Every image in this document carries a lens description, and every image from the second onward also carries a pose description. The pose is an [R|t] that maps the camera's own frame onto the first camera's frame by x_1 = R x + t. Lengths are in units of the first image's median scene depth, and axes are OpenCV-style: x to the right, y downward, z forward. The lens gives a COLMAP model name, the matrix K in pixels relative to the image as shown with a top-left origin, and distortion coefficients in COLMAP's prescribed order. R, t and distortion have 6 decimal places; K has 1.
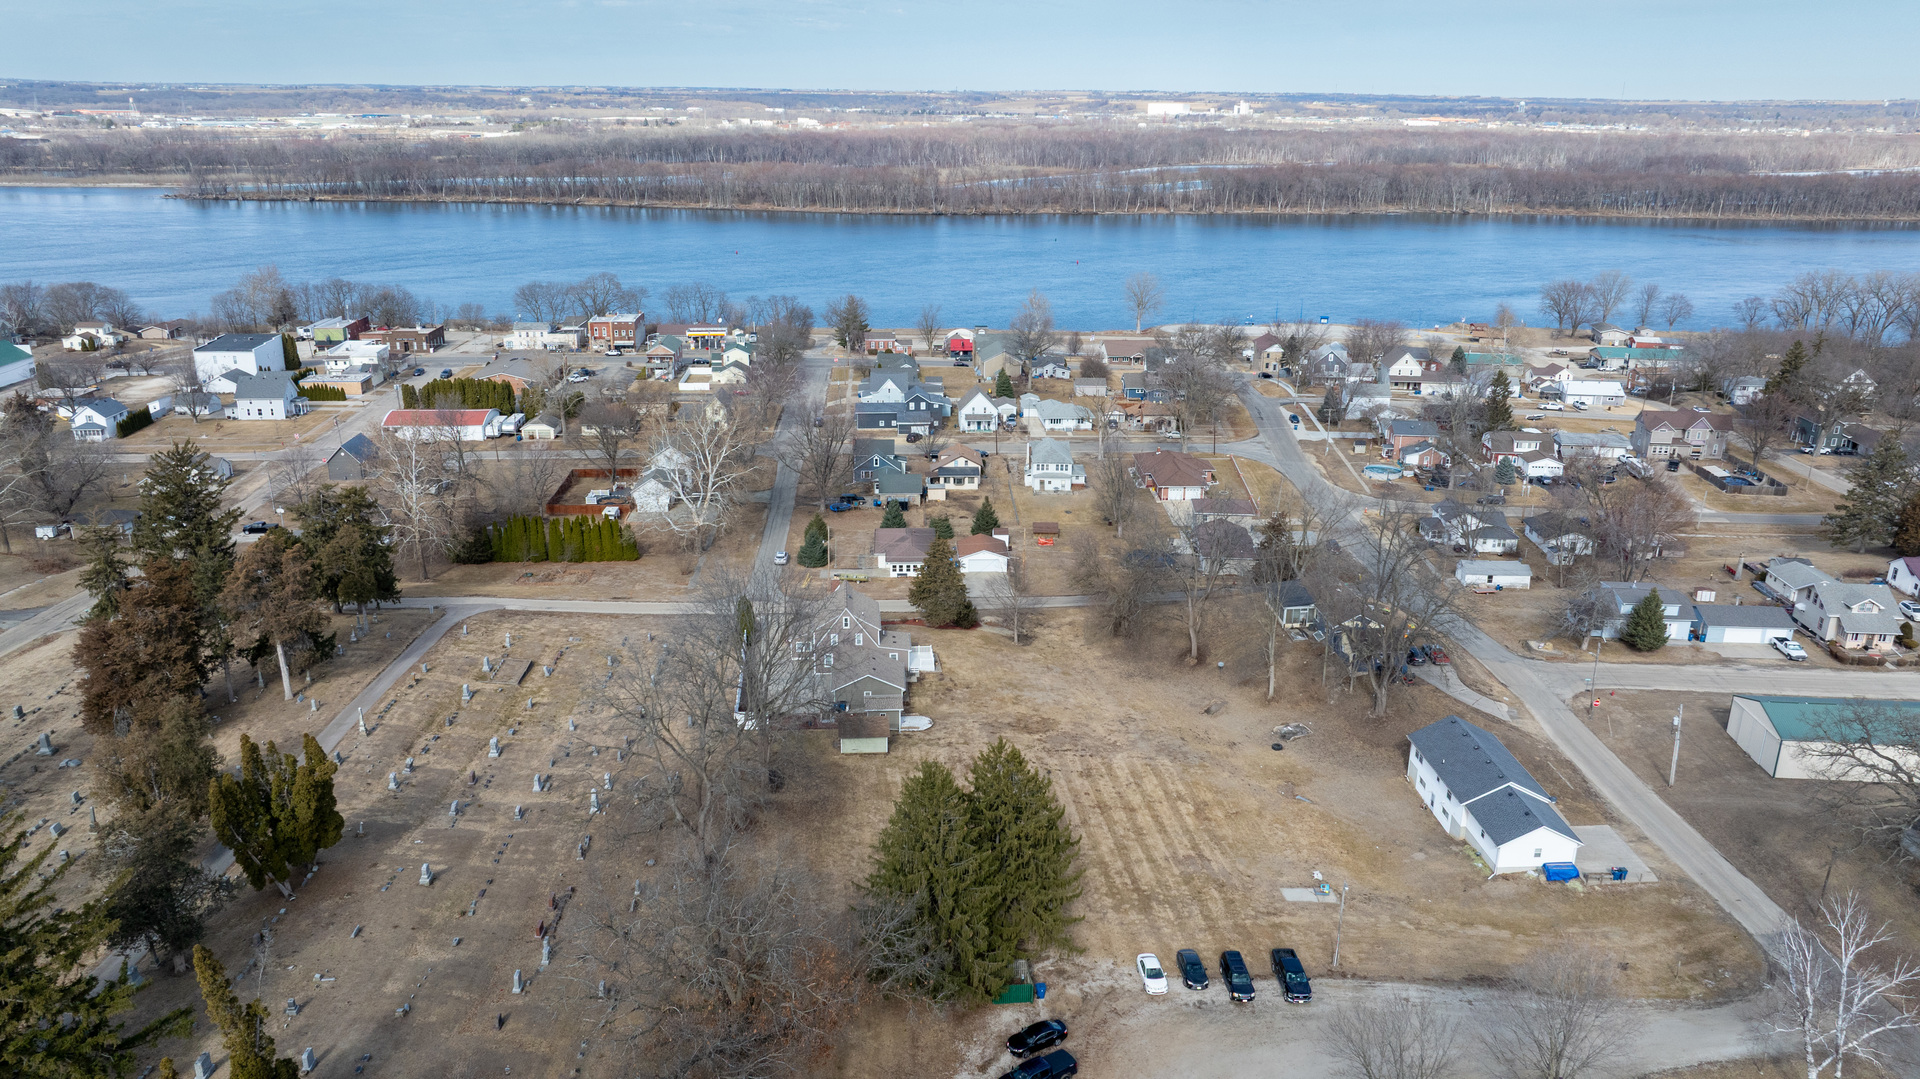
lens RADIAL K [[1272.9, 0, 960.2], [0, 1272.9, 539.4], [0, 0, 1]] dist [0.003510, 0.003065]
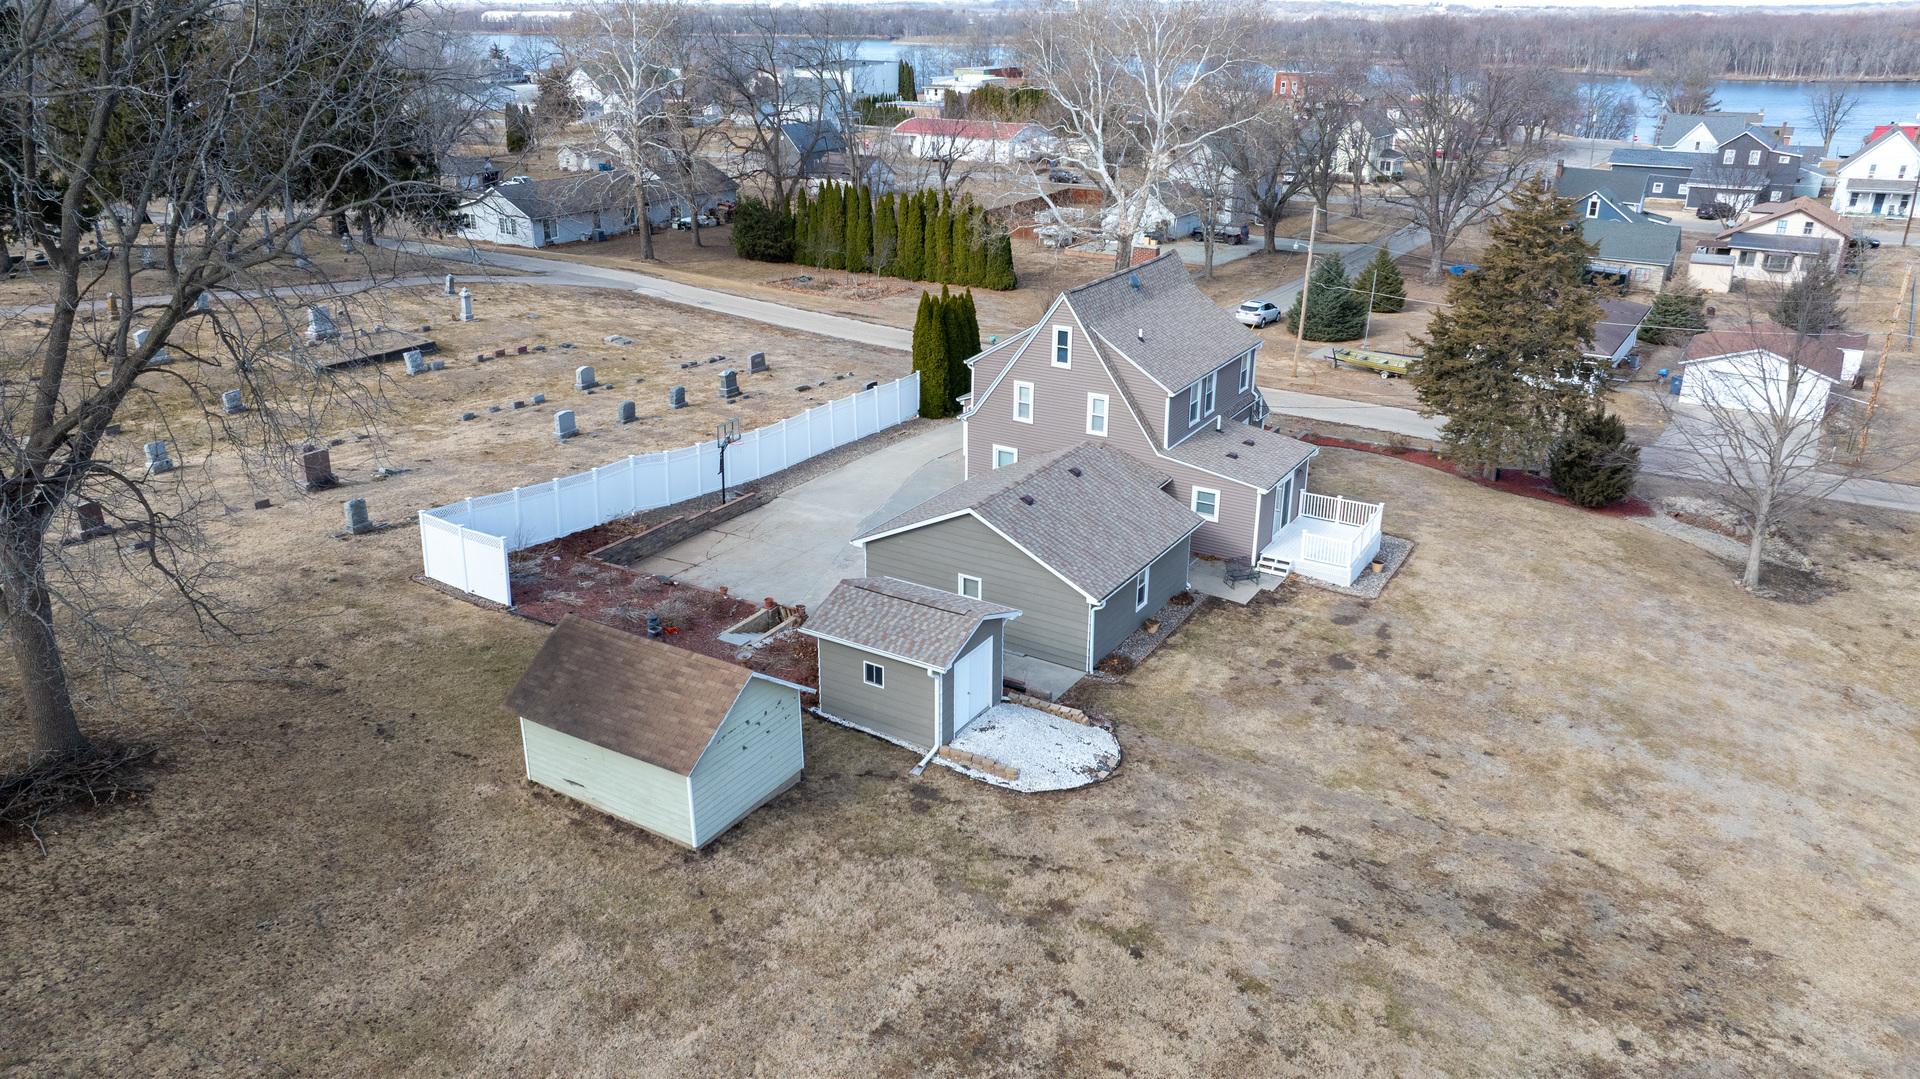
lens RADIAL K [[1272.9, 0, 962.2], [0, 1272.9, 540.1], [0, 0, 1]] dist [0.003510, 0.003065]
pose [[0.800187, 0.215437, -0.559721, 0.057927], [-0.179342, 0.976506, 0.119467, 0.066556], [0.572309, 0.004786, 0.820024, 0.641246]]
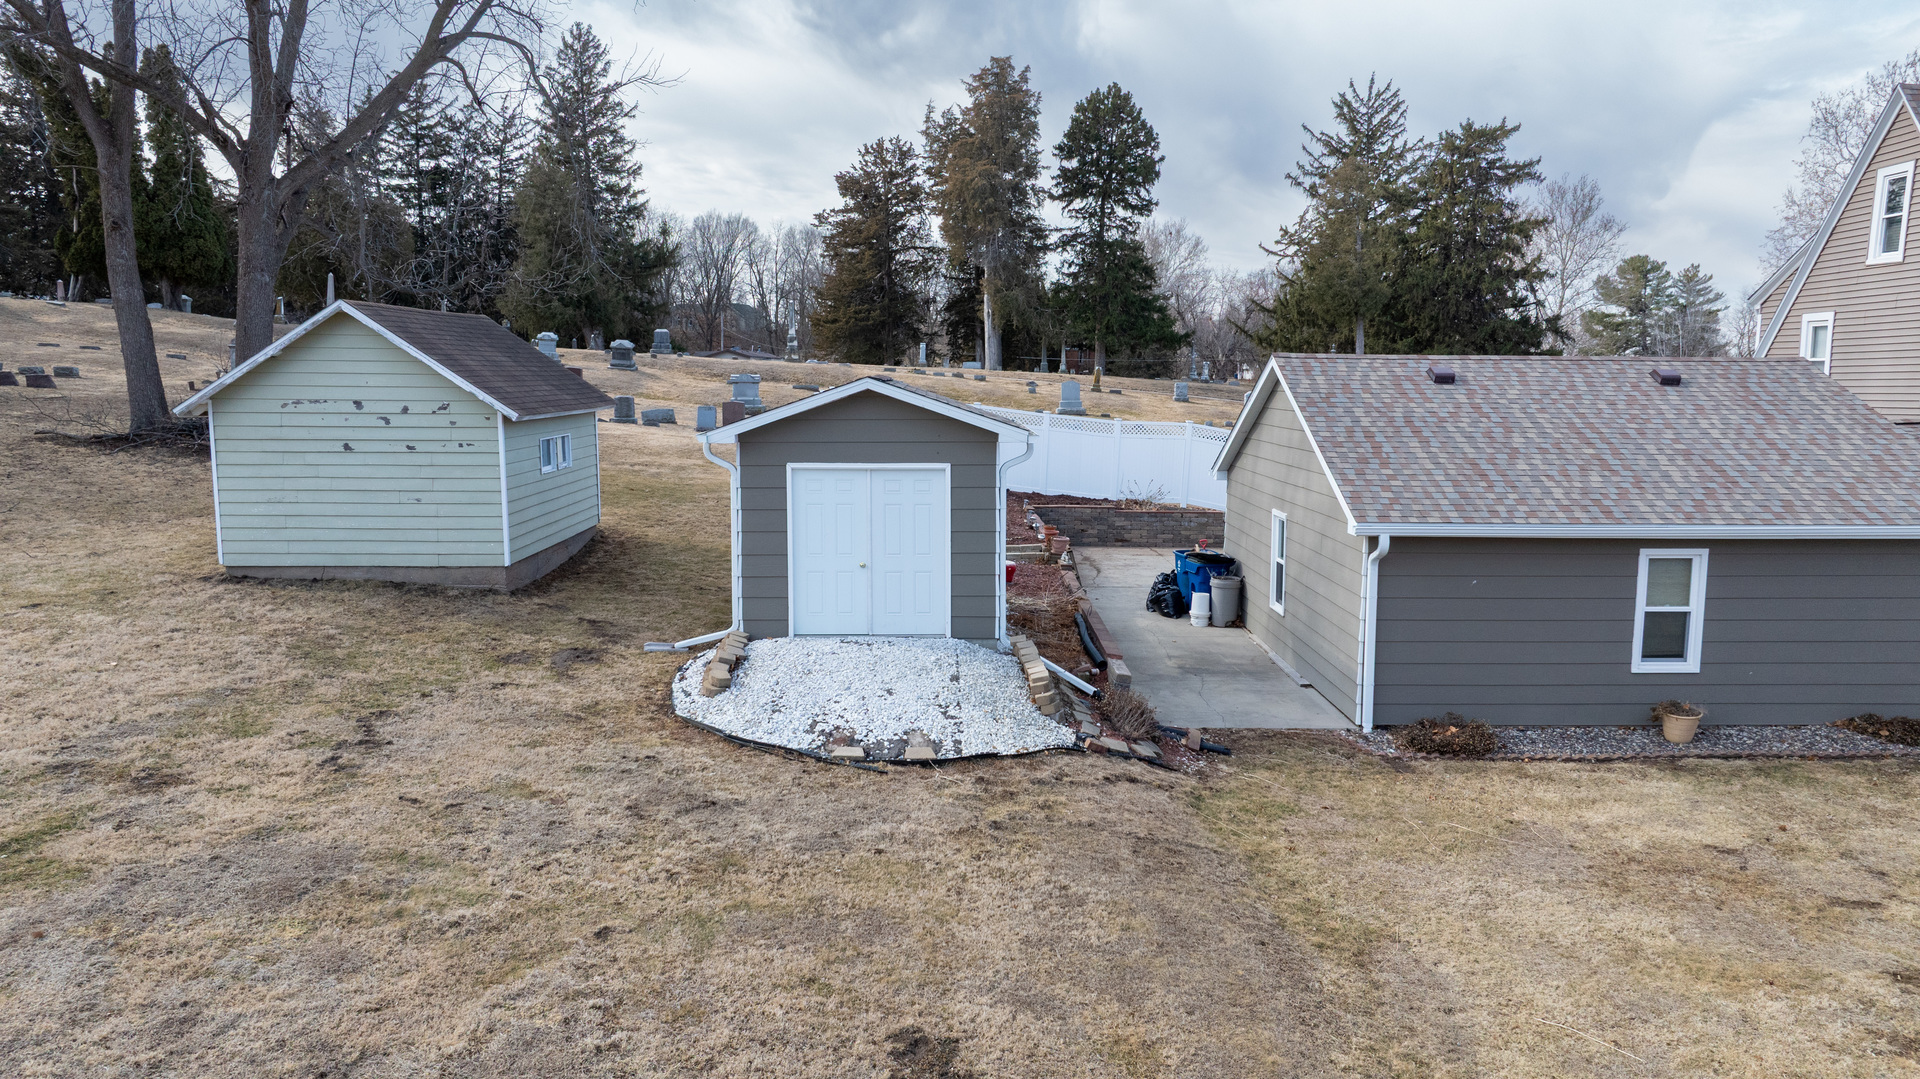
lens RADIAL K [[1272.9, 0, 955.8], [0, 1272.9, 541.5], [0, 0, 1]] dist [0.003510, 0.003065]
pose [[-0.081370, 0.126266, -0.988654, 0.048777], [-0.288179, 0.946594, 0.144613, 0.093094], [0.954113, 0.296676, -0.040637, 0.802520]]
